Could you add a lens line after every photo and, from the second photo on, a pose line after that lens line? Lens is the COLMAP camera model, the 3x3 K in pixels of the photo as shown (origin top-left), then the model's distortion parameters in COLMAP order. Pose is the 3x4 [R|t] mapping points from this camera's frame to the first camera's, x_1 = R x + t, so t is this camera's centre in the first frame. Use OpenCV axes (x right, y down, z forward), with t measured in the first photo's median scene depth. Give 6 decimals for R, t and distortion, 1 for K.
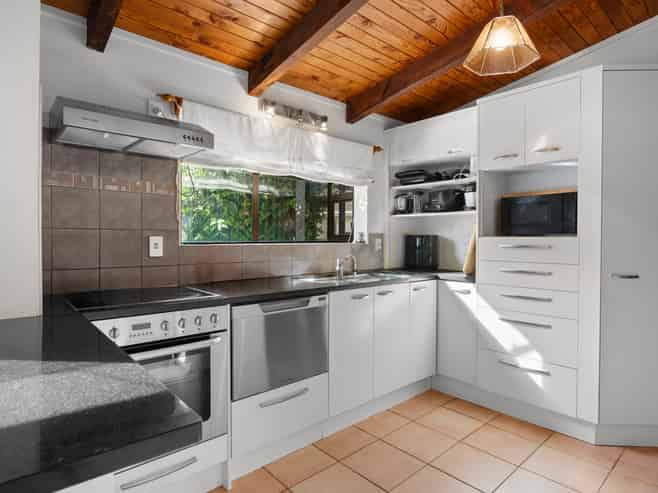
lens RADIAL K [[374.8, 0, 329.0], [0, 374.8, 246.5], [0, 0, 1]] dist [-0.003733, -0.000421]
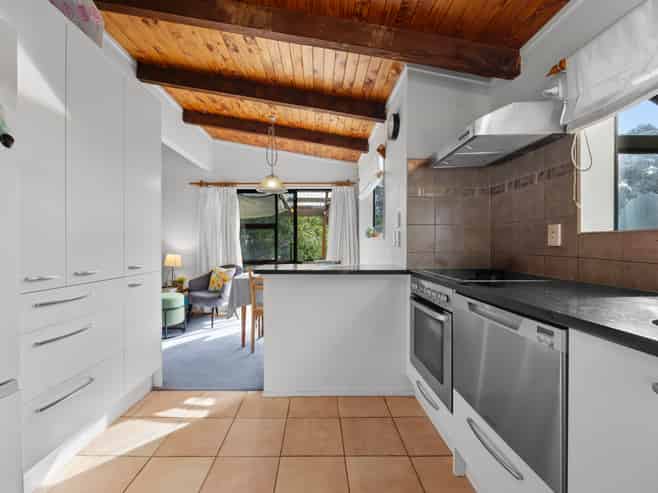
lens RADIAL K [[280.7, 0, 320.9], [0, 280.7, 244.4], [0, 0, 1]] dist [-0.000537, 0.000364]
pose [[-0.656068, -0.002889, -0.754696, 0.336421], [-0.017807, 0.999774, 0.011652, 0.019430], [0.754492, 0.021084, -0.655971, 0.757668]]
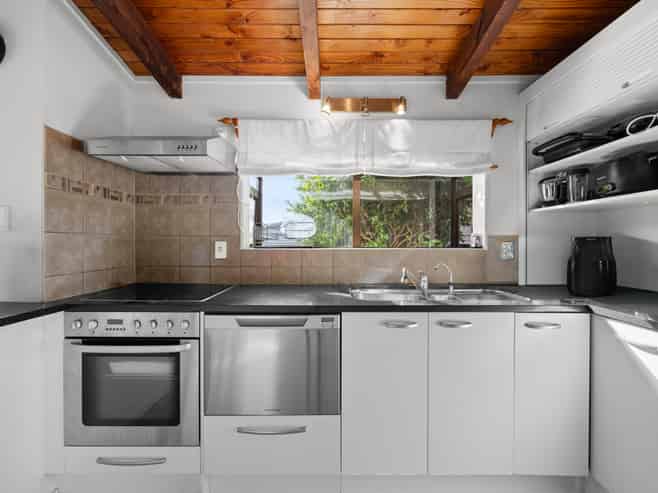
lens RADIAL K [[280.7, 0, 320.9], [0, 280.7, 244.4], [0, 0, 1]] dist [-0.000537, 0.000364]
pose [[0.747859, 0.001471, -0.663856, 0.268145], [-0.012353, 0.999855, -0.011701, -0.007769], [0.663742, 0.016951, 0.747769, 0.408222]]
